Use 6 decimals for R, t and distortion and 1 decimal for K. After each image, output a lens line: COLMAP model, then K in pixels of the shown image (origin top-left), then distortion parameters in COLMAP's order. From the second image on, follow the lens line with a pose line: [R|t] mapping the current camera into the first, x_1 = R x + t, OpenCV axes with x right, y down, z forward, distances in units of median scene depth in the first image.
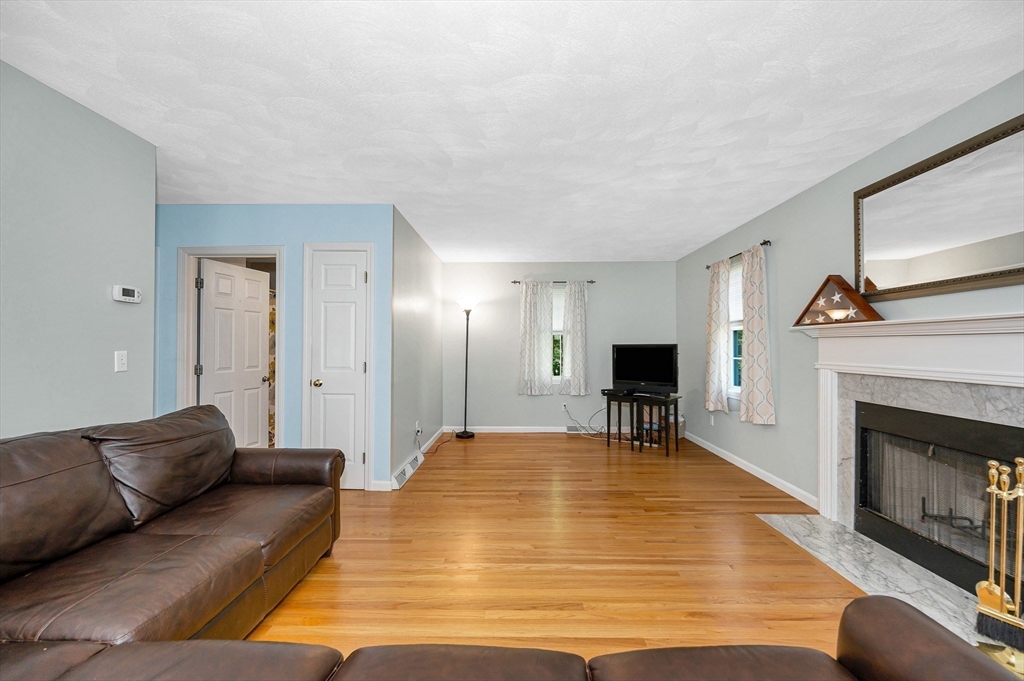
lens RADIAL K [[423.2, 0, 520.7], [0, 423.2, 342.3], [0, 0, 1]] dist [-0.001006, -0.000313]
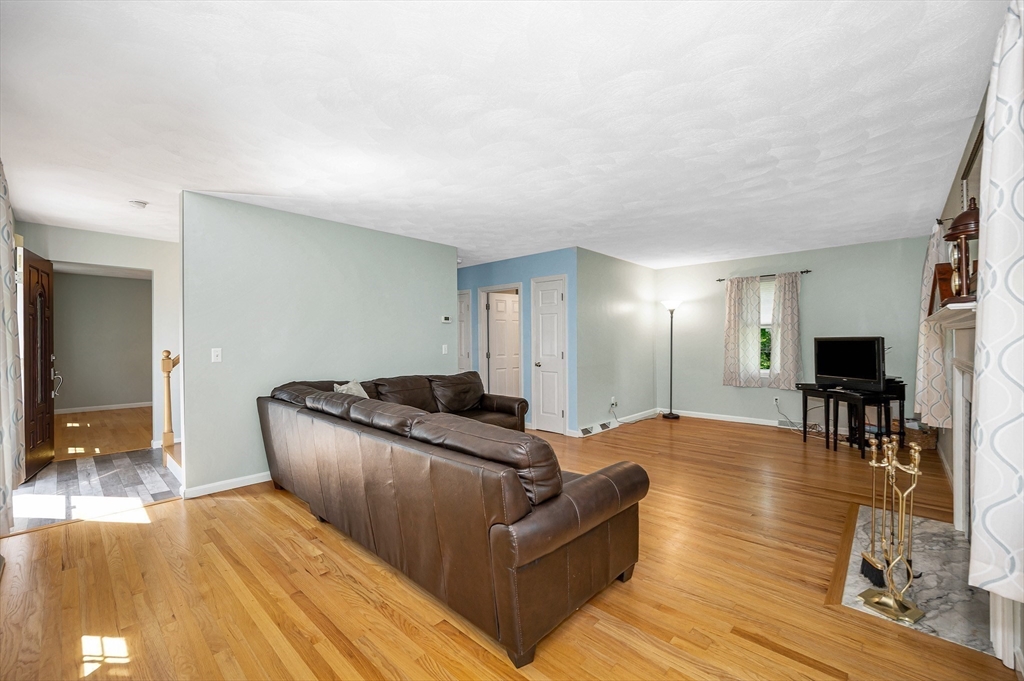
lens RADIAL K [[403.0, 0, 489.8], [0, 403.0, 339.5], [0, 0, 1]] dist [0.001672, 0.000214]
pose [[0.722806, -0.009594, -0.690984, 0.575318], [0.015215, 0.999882, 0.002034, -0.007353], [0.690883, -0.011983, 0.722867, -0.307737]]
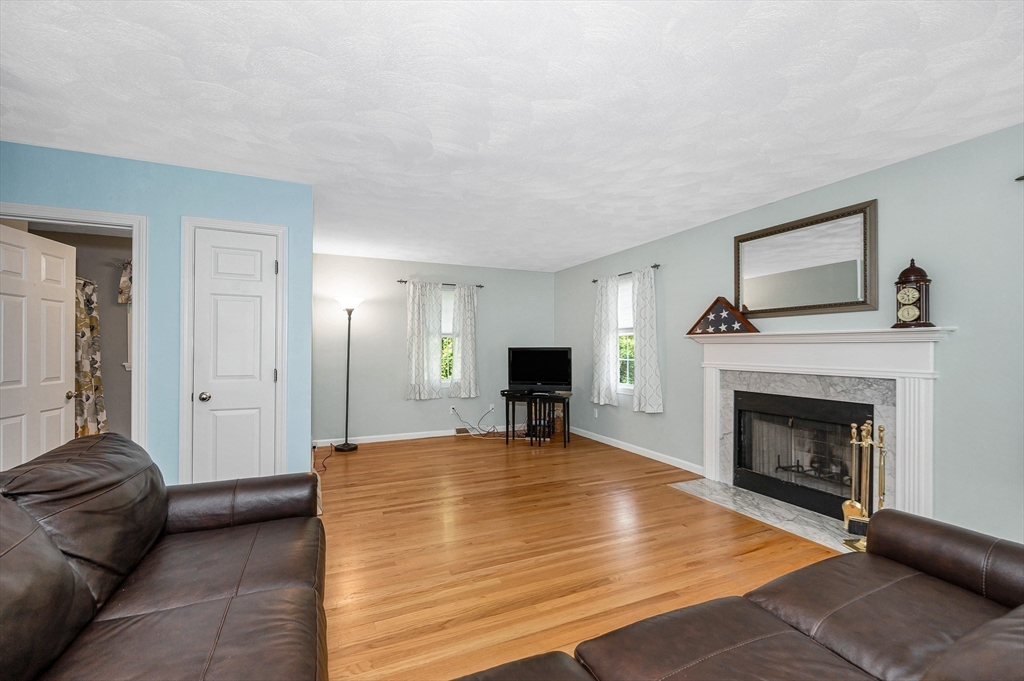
lens RADIAL K [[425.4, 0, 524.8], [0, 425.4, 346.3], [0, 0, 1]] dist [0.000576, 0.000101]
pose [[0.905961, 0.002950, 0.423351, -0.352894], [-0.005158, 0.999978, 0.004070, -0.004999], [-0.423330, -0.005871, 0.905957, 0.041065]]
